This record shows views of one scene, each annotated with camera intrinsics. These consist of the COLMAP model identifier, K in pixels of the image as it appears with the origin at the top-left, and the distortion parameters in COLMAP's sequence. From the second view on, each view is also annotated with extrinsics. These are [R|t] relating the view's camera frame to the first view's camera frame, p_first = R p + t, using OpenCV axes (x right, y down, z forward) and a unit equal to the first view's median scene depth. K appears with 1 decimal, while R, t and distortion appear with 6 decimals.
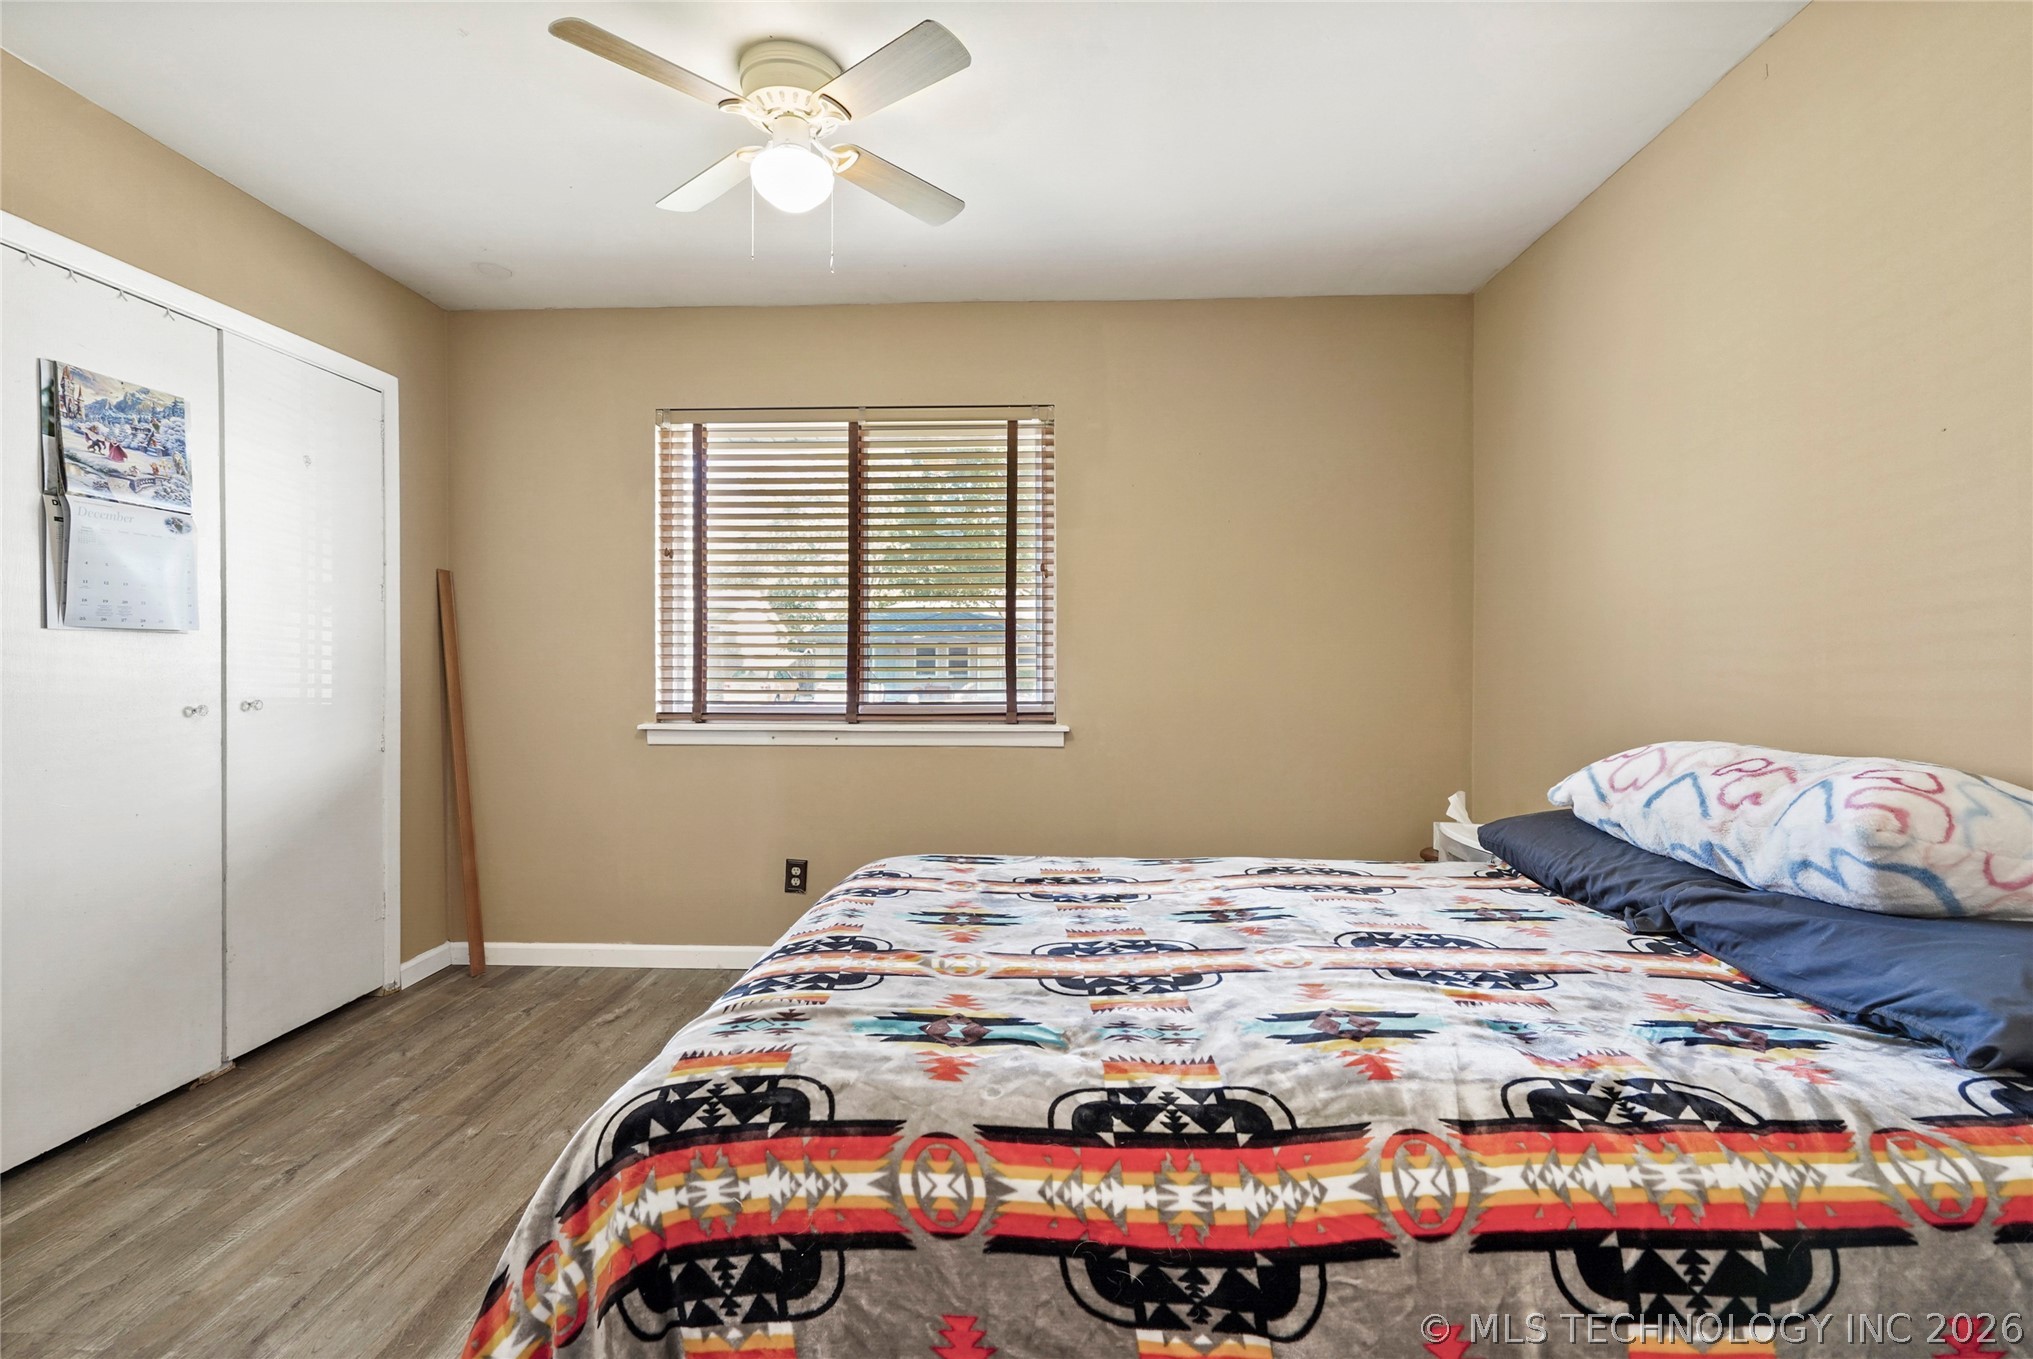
lens RADIAL K [[985.8, 0, 1010.9], [0, 985.8, 691.9], [0, 0, 1]] dist [0.000995, 0.000580]
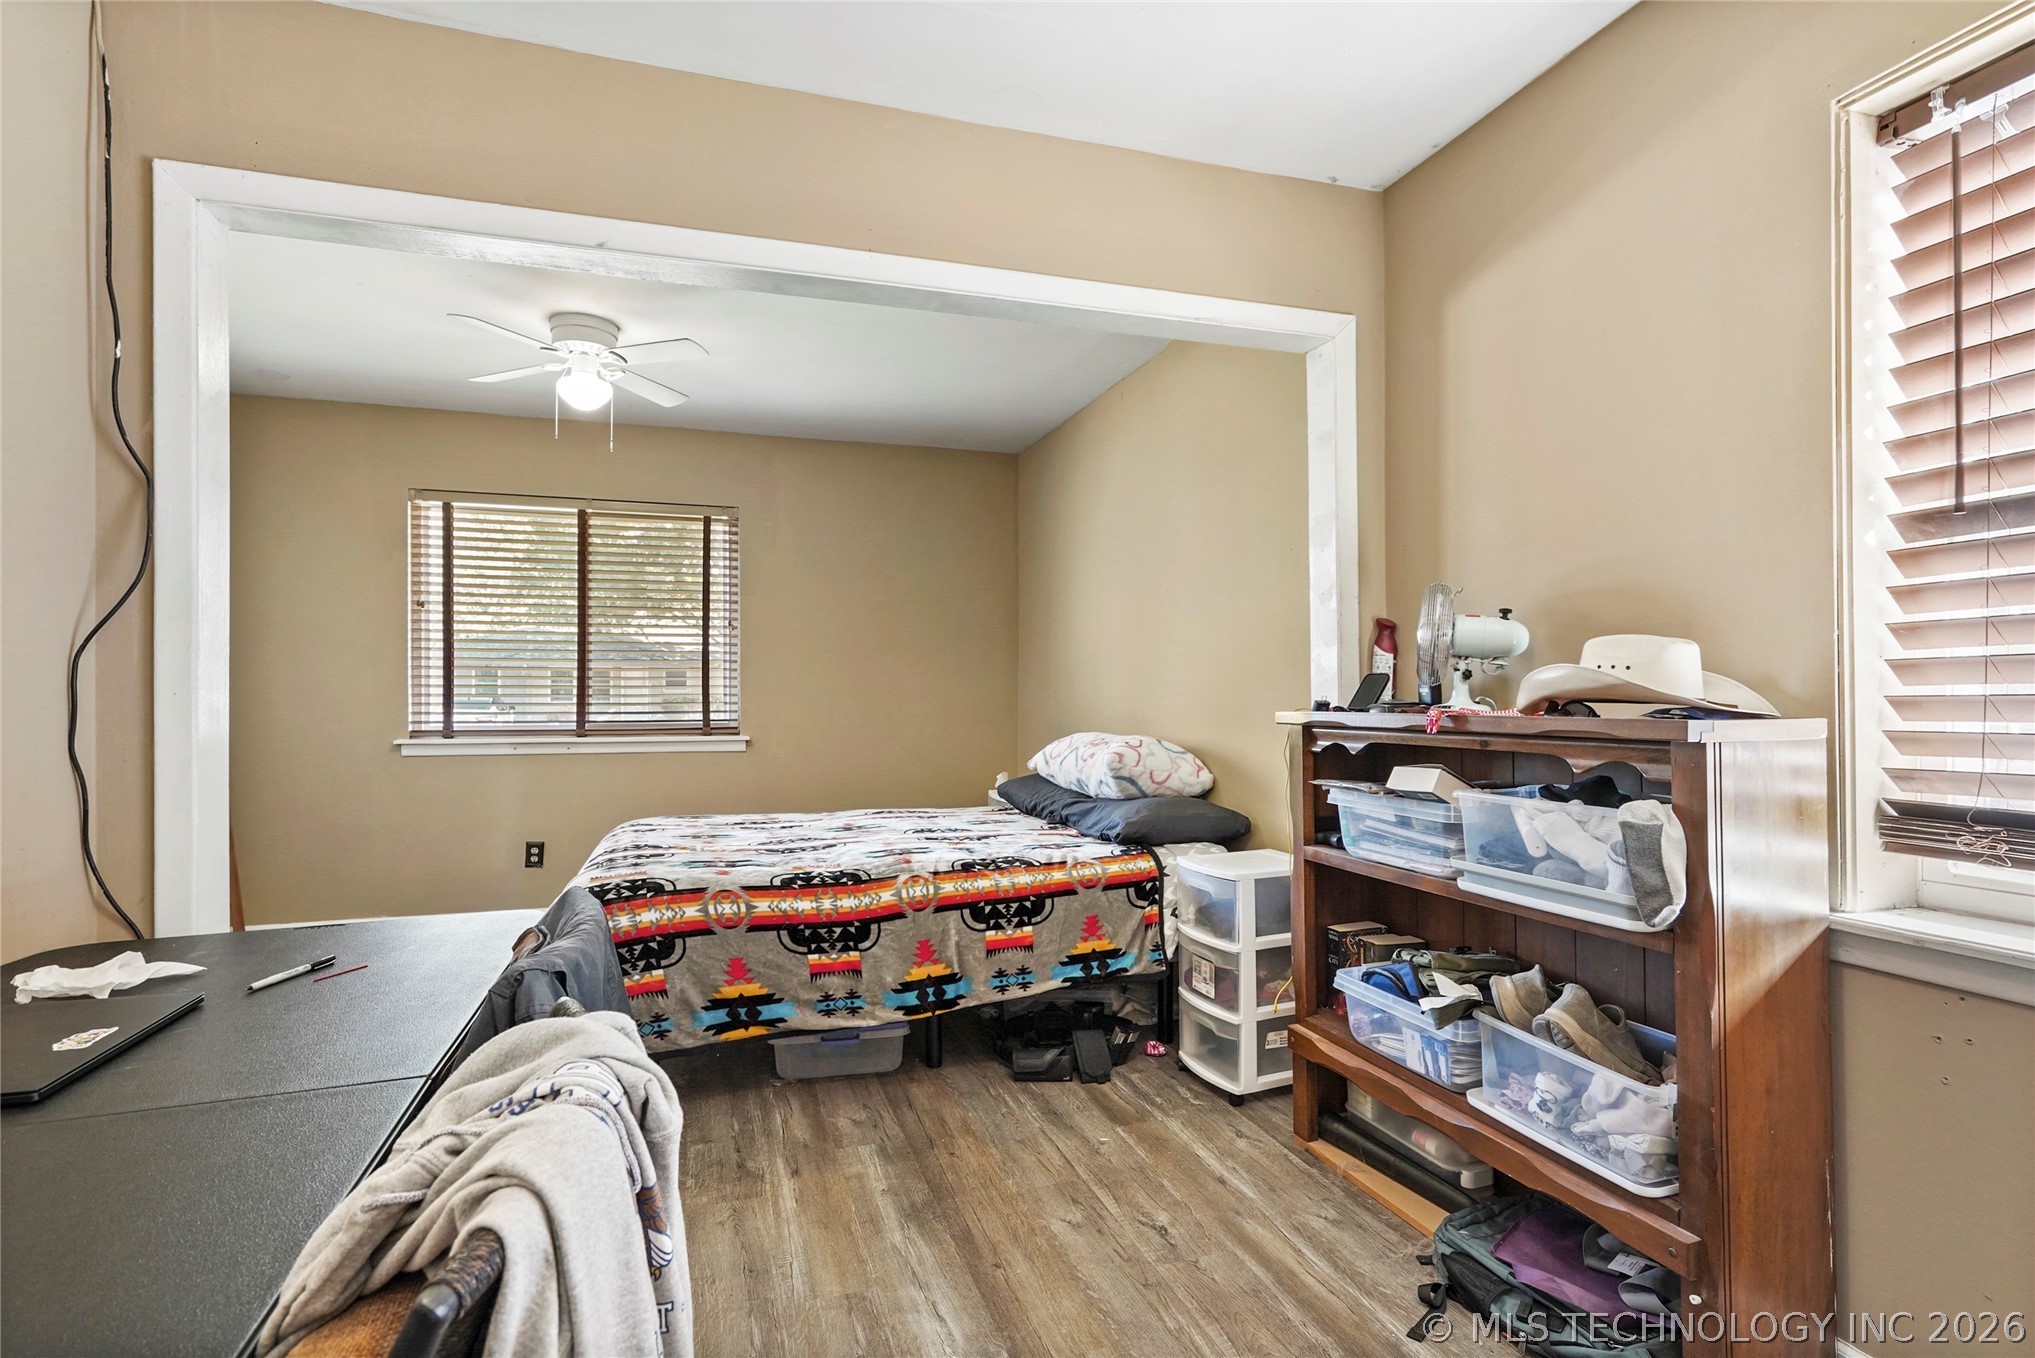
lens RADIAL K [[986.8, 0, 1011.9], [0, 986.8, 691.4], [0, 0, 1]] dist [0.000995, 0.000580]
pose [[0.939967, 0.000476, 0.341264, -0.233041], [0.008395, 0.999664, -0.024518, 0.027726], [-0.341161, 0.025911, 0.939648, -1.500221]]
